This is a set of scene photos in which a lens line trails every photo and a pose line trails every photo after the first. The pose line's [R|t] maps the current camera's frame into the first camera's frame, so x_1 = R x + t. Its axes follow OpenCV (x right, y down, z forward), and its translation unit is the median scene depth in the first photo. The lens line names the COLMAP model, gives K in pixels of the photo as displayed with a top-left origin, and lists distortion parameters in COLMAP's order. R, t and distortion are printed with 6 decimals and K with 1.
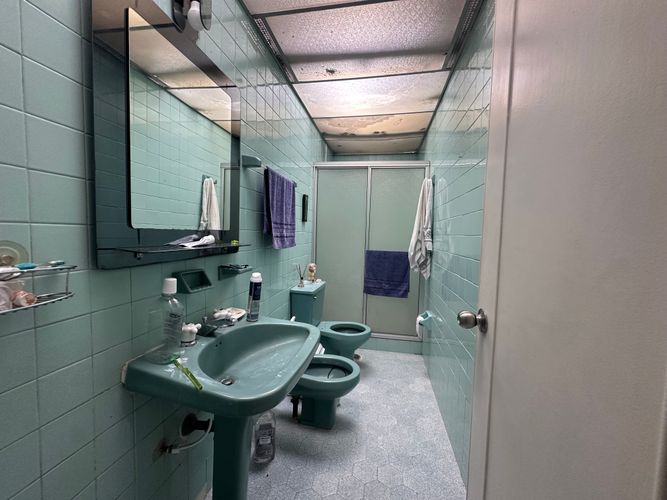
lens RADIAL K [[266.5, 0, 333.5], [0, 266.5, 250.0], [0, 0, 1]] dist [-0.002102, -0.000162]
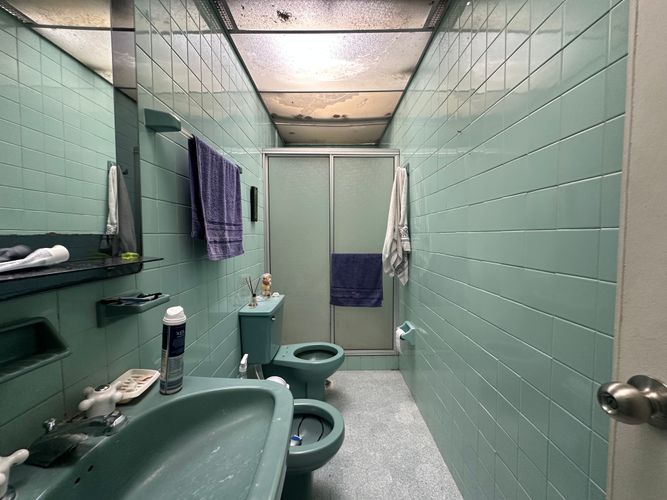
lens RADIAL K [[266.5, 0, 333.5], [0, 266.5, 250.0], [0, 0, 1]] dist [-0.002102, -0.000162]
pose [[0.982110, -0.041900, 0.183586, -0.029326], [0.042739, 0.999086, -0.000613, -0.011893], [-0.183392, 0.008448, 0.983004, 0.200706]]
